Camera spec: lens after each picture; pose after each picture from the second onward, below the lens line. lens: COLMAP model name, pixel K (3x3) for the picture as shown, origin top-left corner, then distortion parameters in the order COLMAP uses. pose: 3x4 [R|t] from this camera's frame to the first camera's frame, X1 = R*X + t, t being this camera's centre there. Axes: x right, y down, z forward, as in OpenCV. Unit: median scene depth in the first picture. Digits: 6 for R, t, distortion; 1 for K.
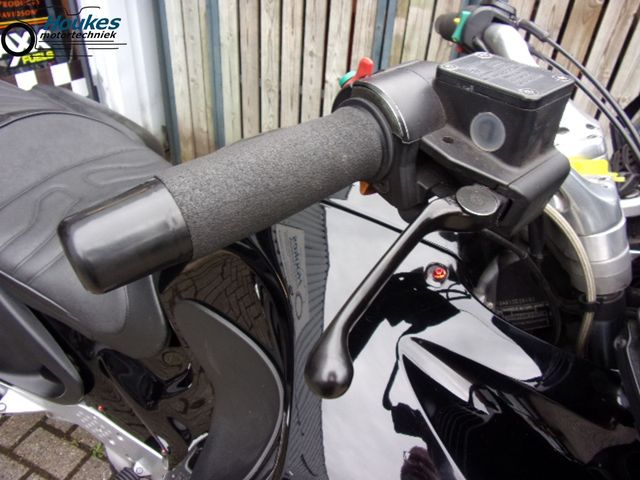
lens RADIAL K [[445.8, 0, 318.4], [0, 445.8, 243.4], [0, 0, 1]] dist [-0.003305, 0.001508]
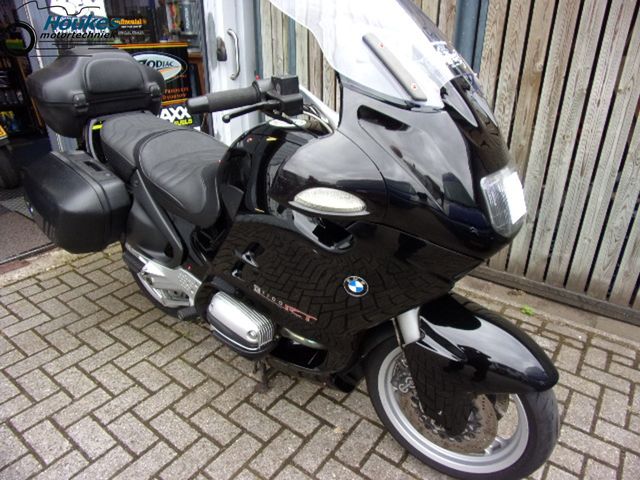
lens RADIAL K [[450.0, 0, 322.0], [0, 450.0, 238.8], [0, 0, 1]] dist [-0.031848, 0.006994]
pose [[0.973838, 0.035277, -0.224488, 0.275561], [-0.075234, 0.982217, -0.172017, 0.286502], [0.214427, 0.184406, 0.959174, -0.423643]]
